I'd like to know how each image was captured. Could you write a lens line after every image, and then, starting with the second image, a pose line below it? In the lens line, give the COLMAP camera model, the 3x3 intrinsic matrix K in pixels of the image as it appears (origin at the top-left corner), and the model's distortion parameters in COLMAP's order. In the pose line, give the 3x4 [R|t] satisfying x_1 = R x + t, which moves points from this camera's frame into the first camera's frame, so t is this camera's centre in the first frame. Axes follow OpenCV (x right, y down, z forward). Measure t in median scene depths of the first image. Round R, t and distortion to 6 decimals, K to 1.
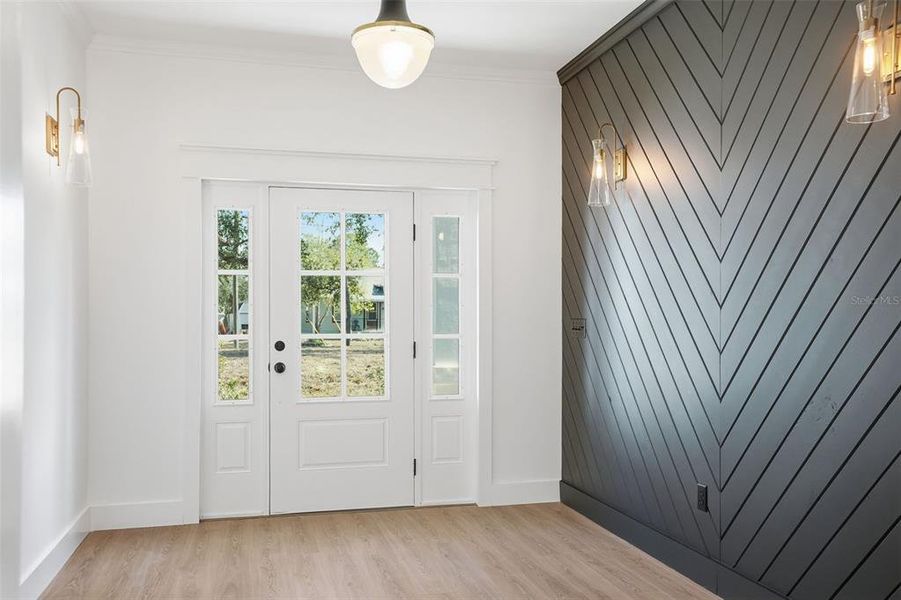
lens RADIAL K [[817.7, 0, 453.4], [0, 817.7, 327.1], [0, 0, 1]] dist [0.046713, 0.001184]
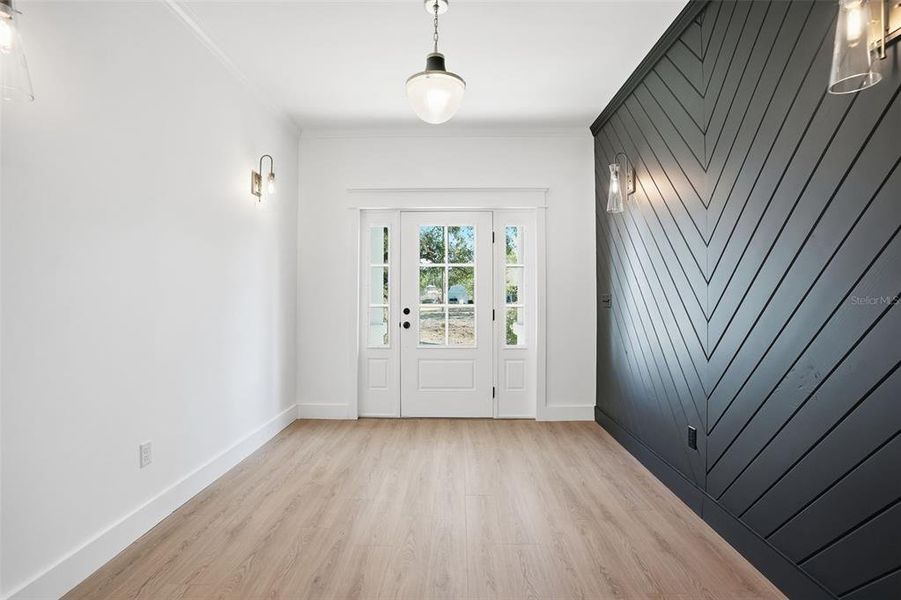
lens RADIAL K [[429.7, 0, 451.4], [0, 429.7, 291.3], [0, 0, 1]] dist [-0.067097, 0.025917]
pose [[0.964837, -0.001597, -0.262843, 0.099679], [-0.004234, 0.999757, -0.021616, 0.001453], [0.262814, 0.021968, 0.964597, 0.244238]]
